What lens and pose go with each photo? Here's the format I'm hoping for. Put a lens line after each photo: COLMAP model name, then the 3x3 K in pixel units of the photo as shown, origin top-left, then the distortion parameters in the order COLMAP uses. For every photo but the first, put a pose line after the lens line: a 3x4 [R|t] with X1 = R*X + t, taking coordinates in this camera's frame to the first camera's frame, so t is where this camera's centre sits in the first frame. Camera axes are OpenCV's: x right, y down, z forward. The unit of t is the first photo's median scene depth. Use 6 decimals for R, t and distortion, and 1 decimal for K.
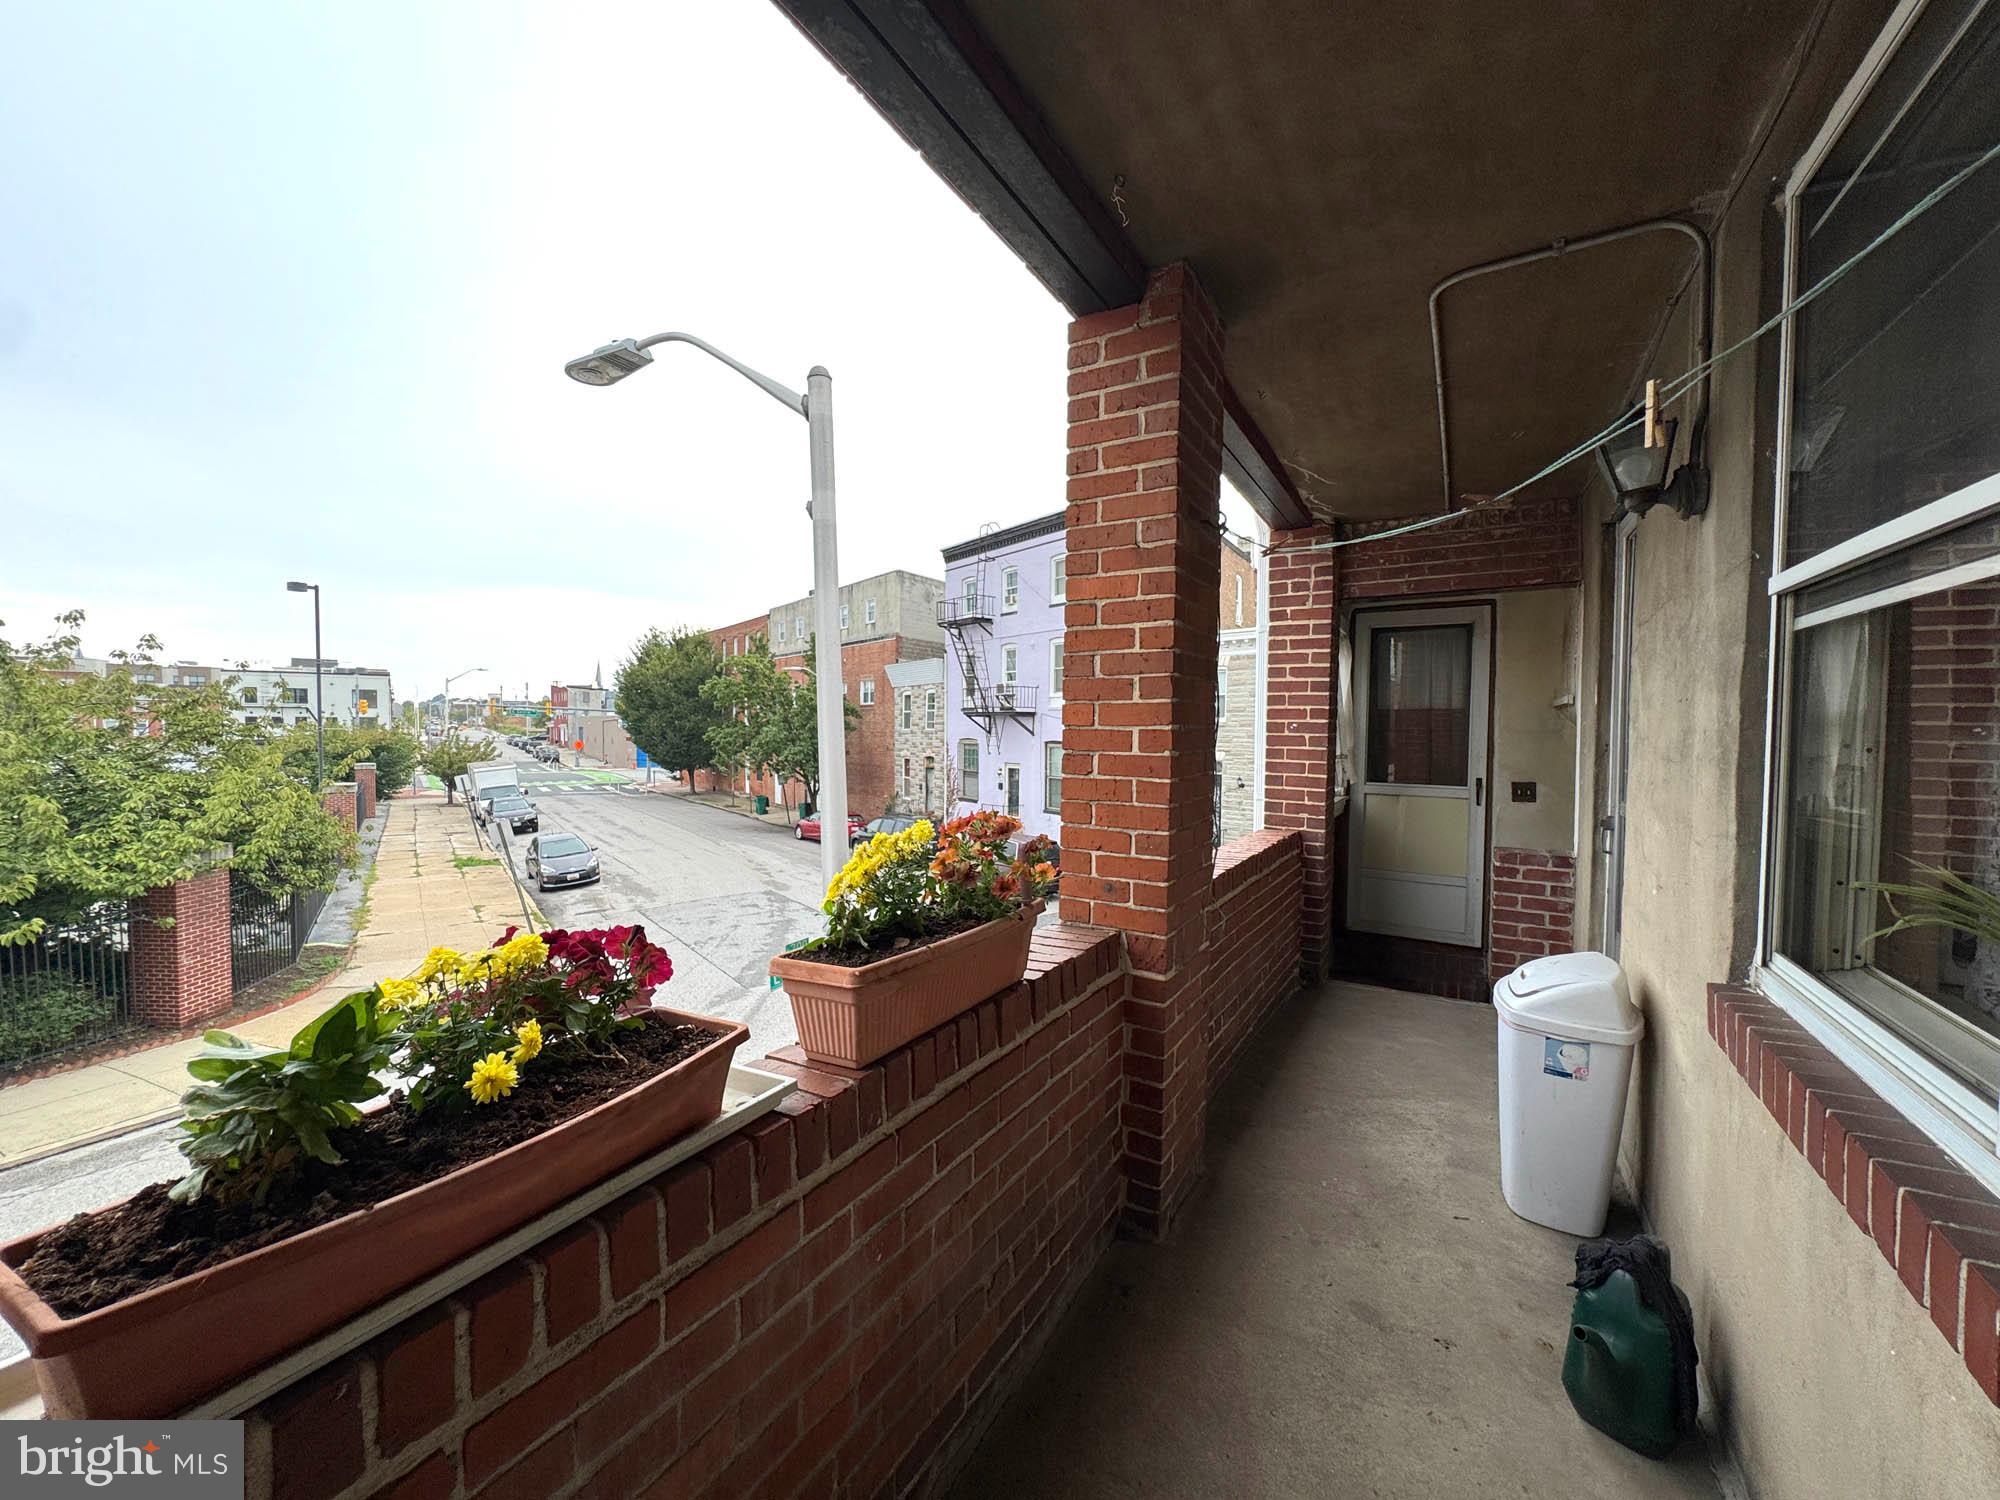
lens RADIAL K [[806.9, 0, 1005.4], [0, 806.9, 746.7], [0, 0, 1]] dist [-0.000752, -0.000035]
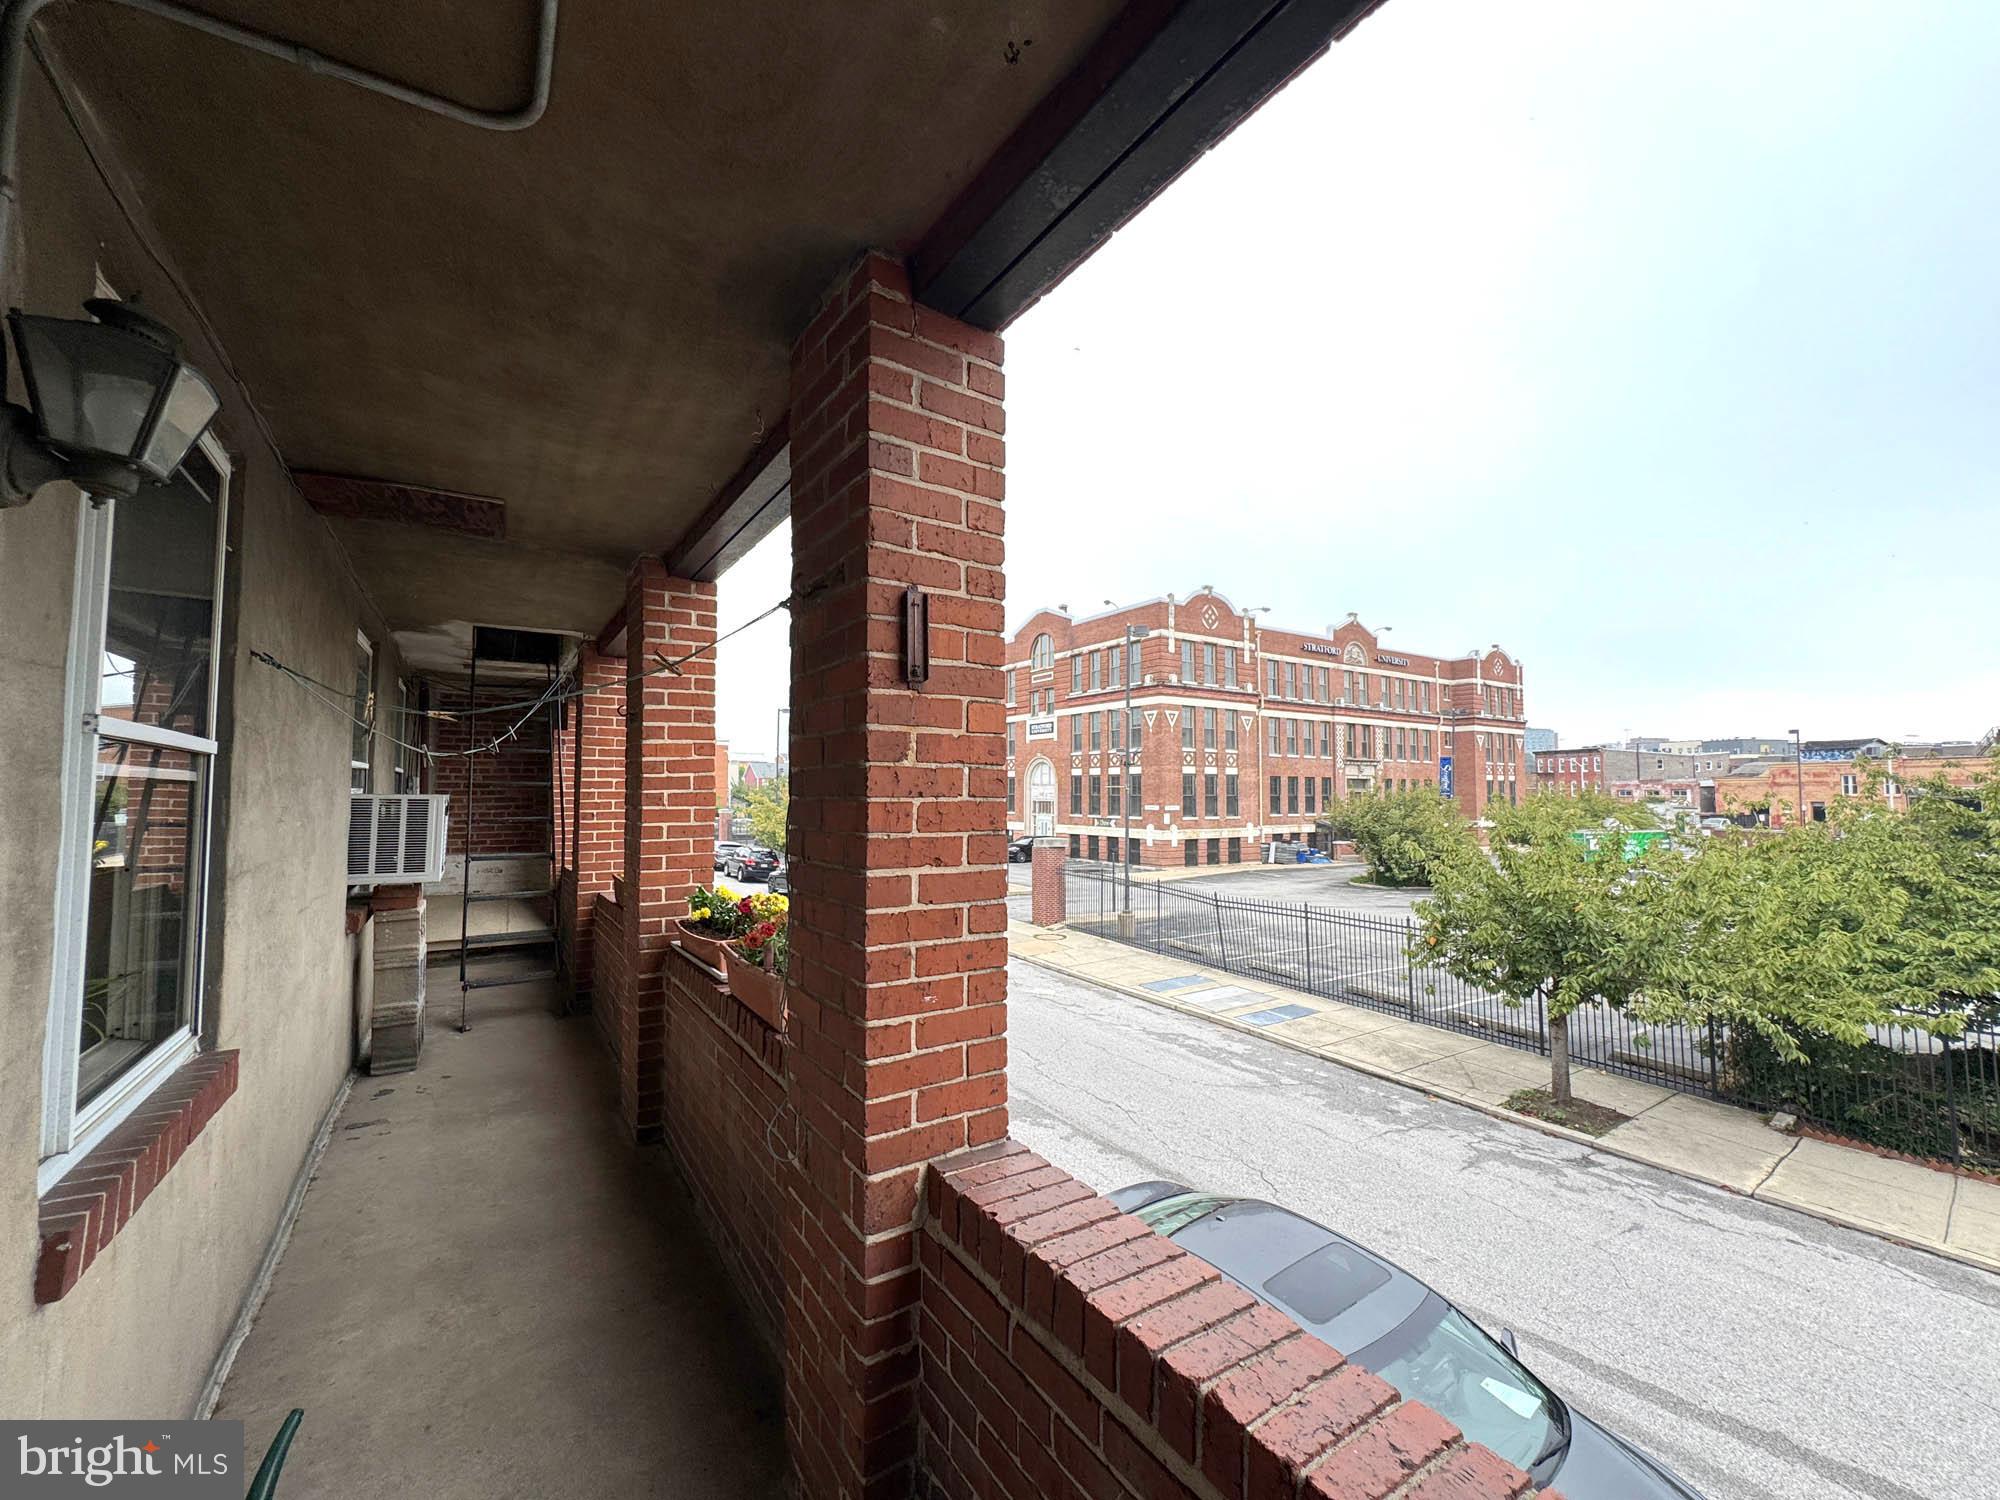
lens RADIAL K [[806.9, 0, 1004.8], [0, 806.9, 755.6], [0, 0, 1]] dist [-0.000752, -0.000035]
pose [[-0.446180, -0.040537, -0.894025, 1.139727], [-0.045448, 0.998711, -0.022602, -0.176163], [0.893789, 0.030548, -0.447447, 2.043491]]
